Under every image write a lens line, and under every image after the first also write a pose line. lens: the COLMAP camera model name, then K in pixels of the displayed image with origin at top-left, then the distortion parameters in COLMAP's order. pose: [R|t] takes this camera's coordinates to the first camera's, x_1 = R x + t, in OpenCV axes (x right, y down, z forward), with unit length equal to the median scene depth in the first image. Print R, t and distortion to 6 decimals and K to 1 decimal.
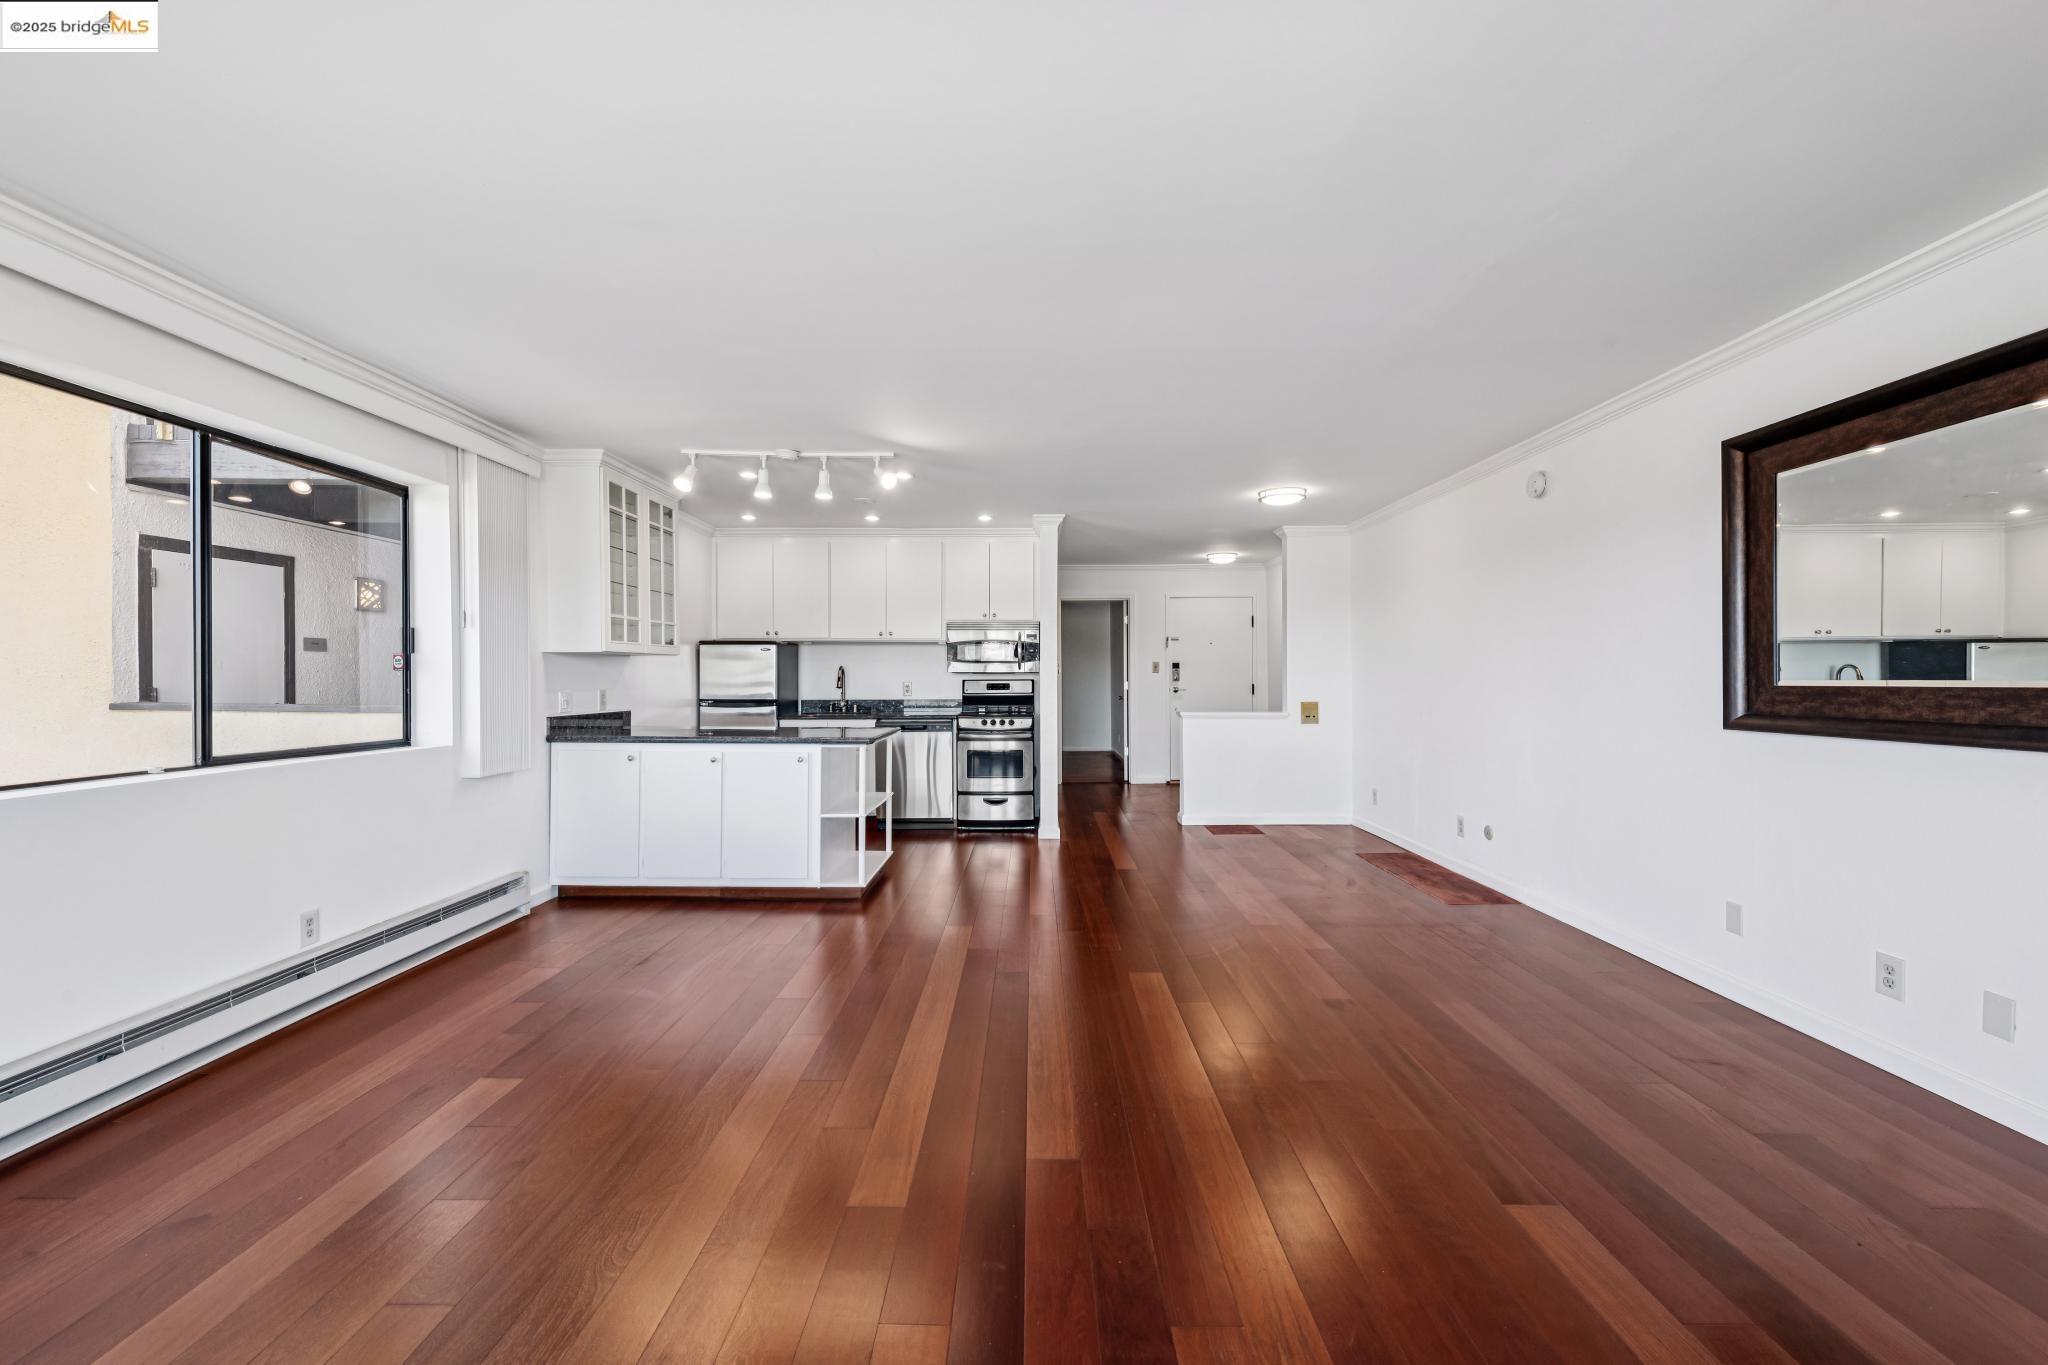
lens RADIAL K [[816.9, 0, 1019.2], [0, 816.9, 677.2], [0, 0, 1]] dist [0.021447, -0.008522]
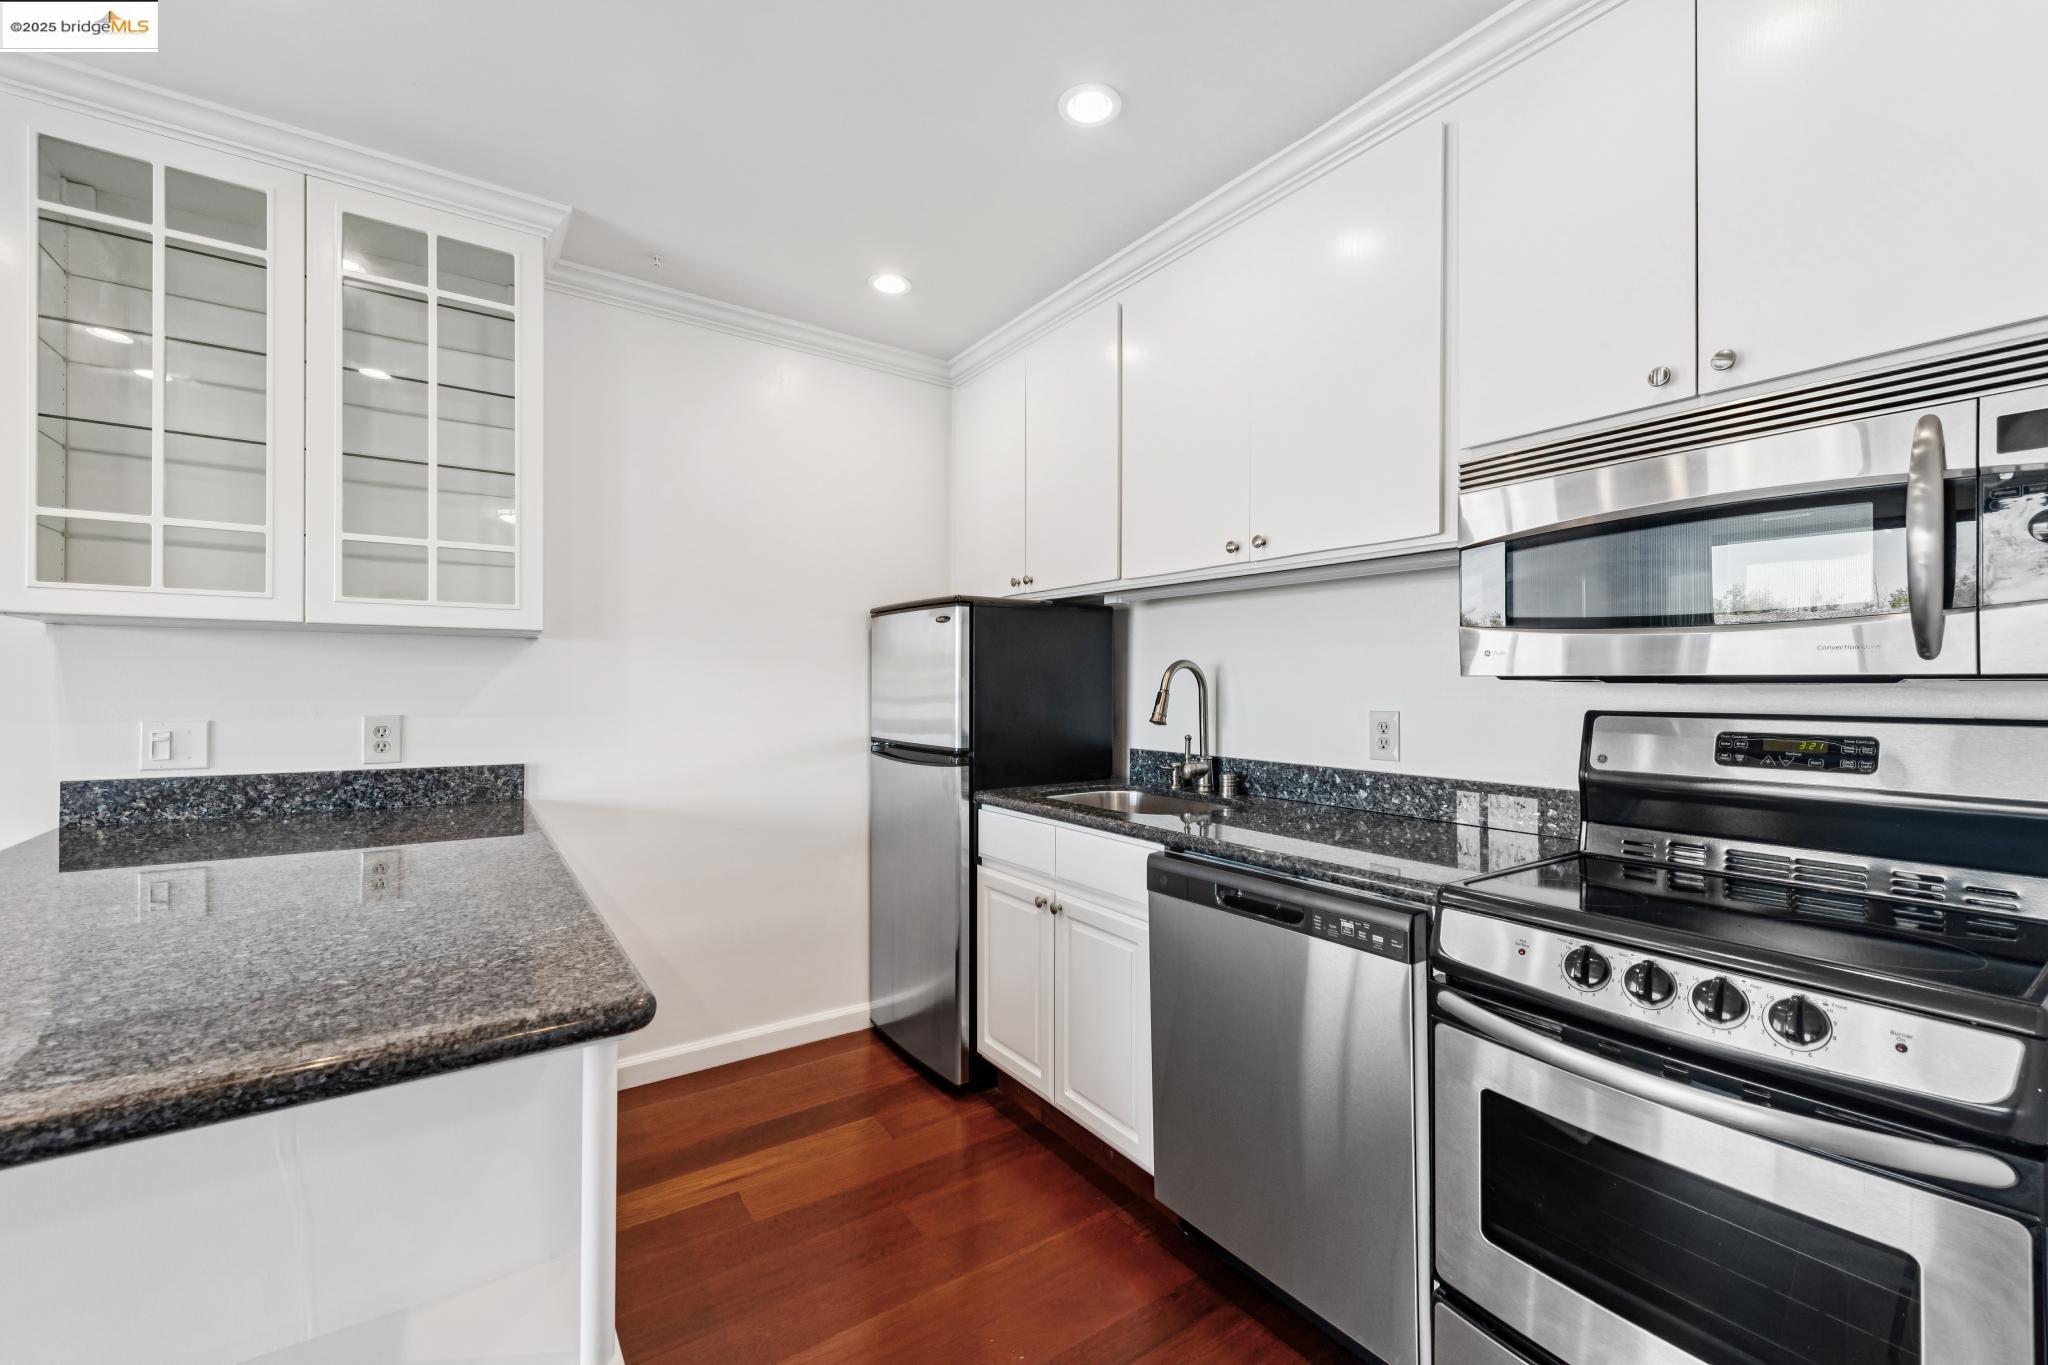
lens RADIAL K [[816.9, 0, 1019.2], [0, 816.9, 677.2], [0, 0, 1]] dist [0.021447, -0.008522]
pose [[0.581308, -0.002547, -0.813680, 0.032946], [-0.008840, 0.999916, -0.009445, -0.002828], [0.813636, 0.012683, 0.581237, 0.925222]]
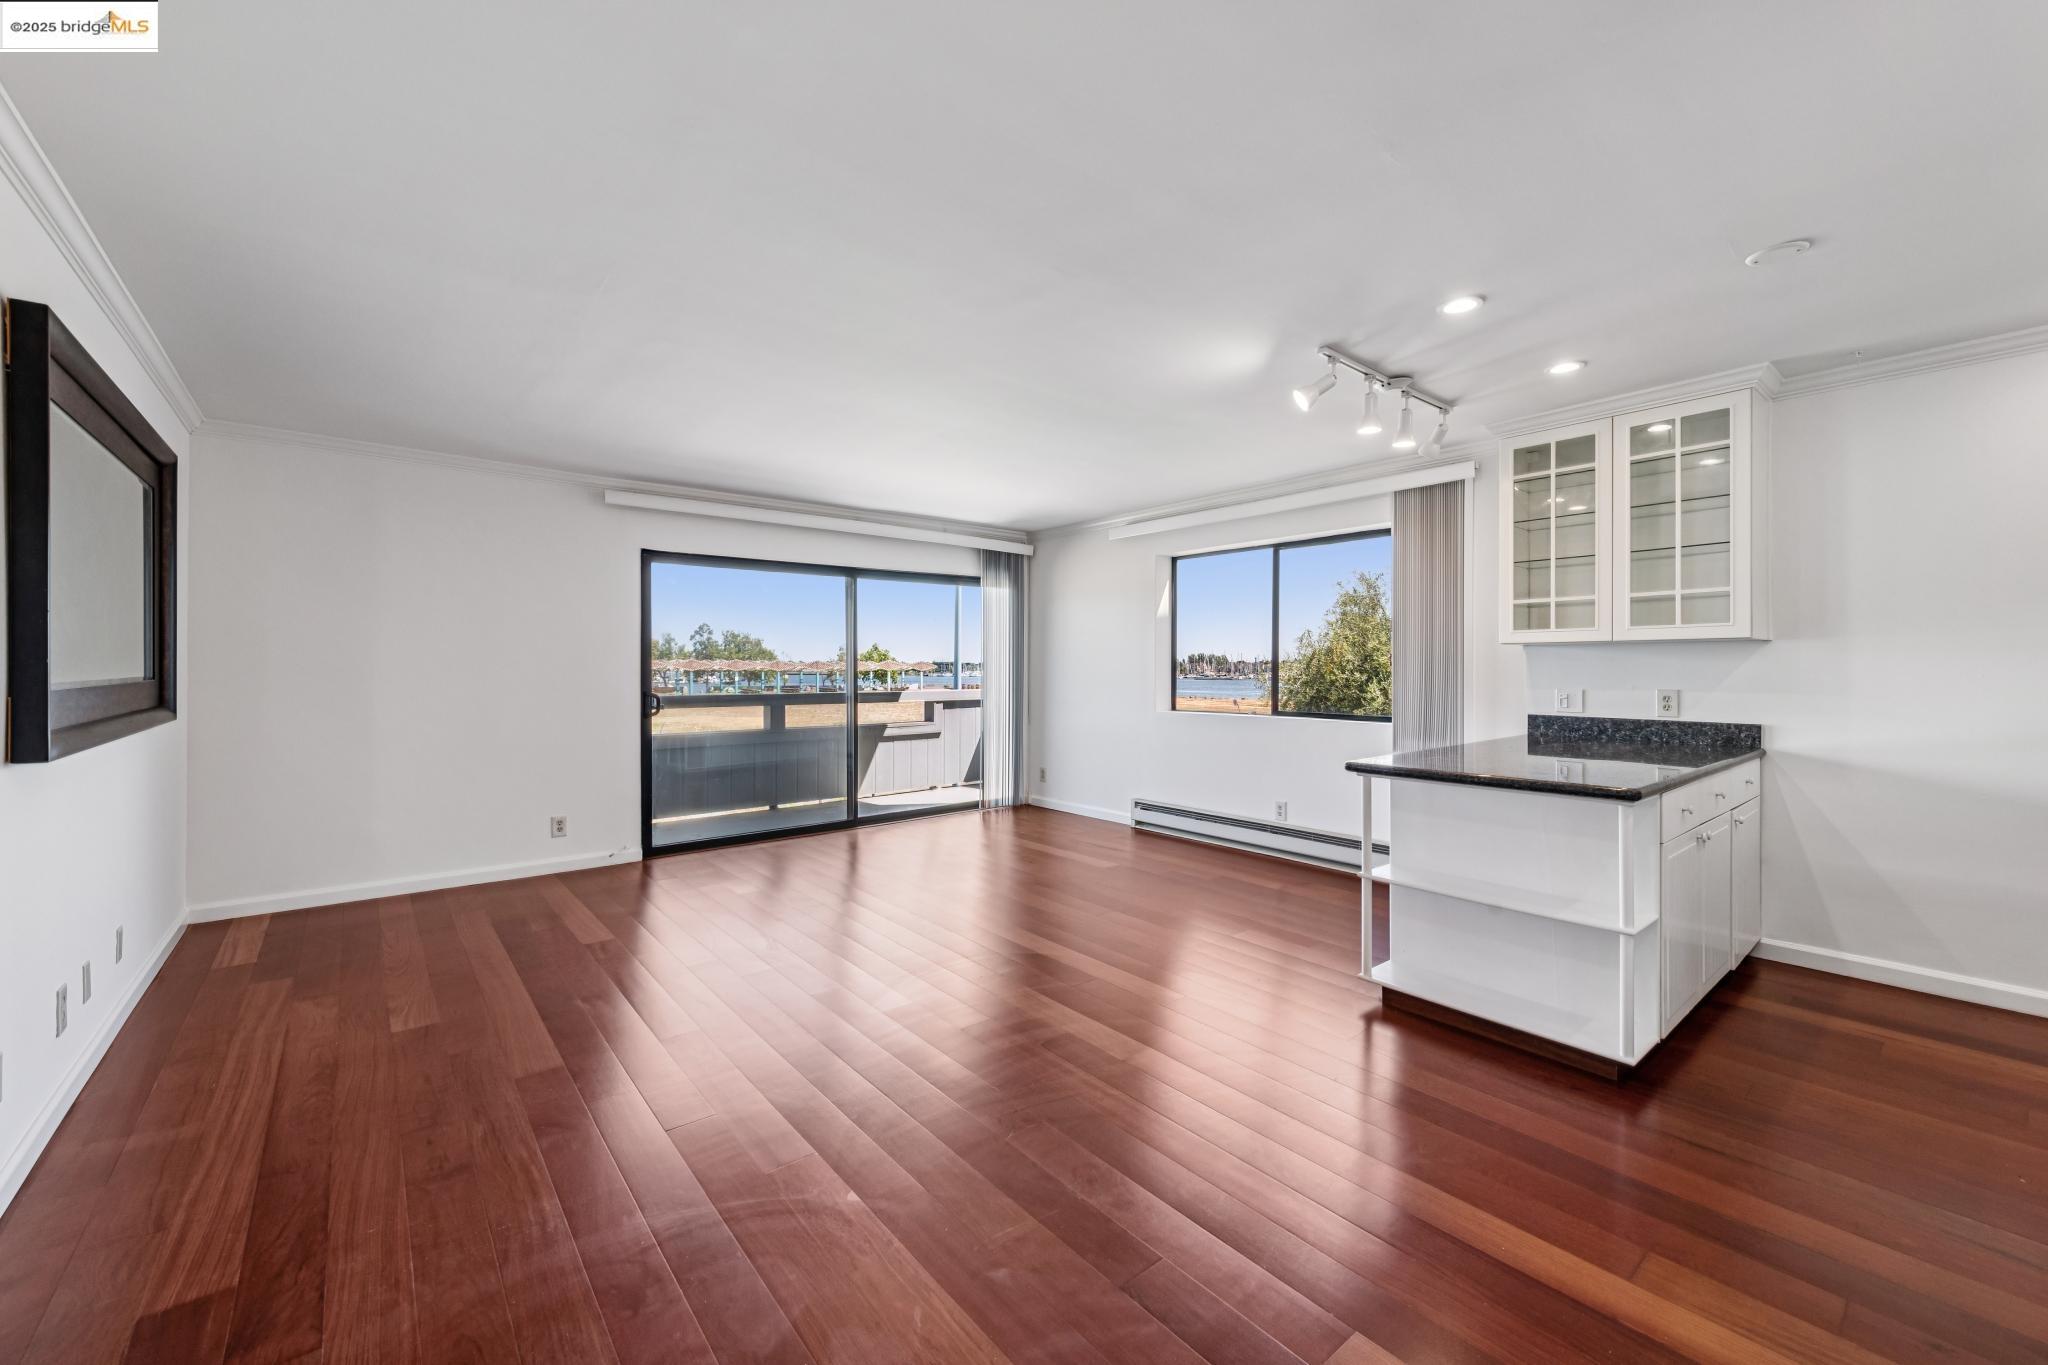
lens RADIAL K [[816.9, 0, 1019.2], [0, 816.9, 677.2], [0, 0, 1]] dist [0.021447, -0.008522]
pose [[-0.766319, 0.005451, -0.642438, 0.389570], [-0.001585, 0.999945, 0.010376, -0.002156], [0.642459, 0.008970, -0.766268, 1.086881]]
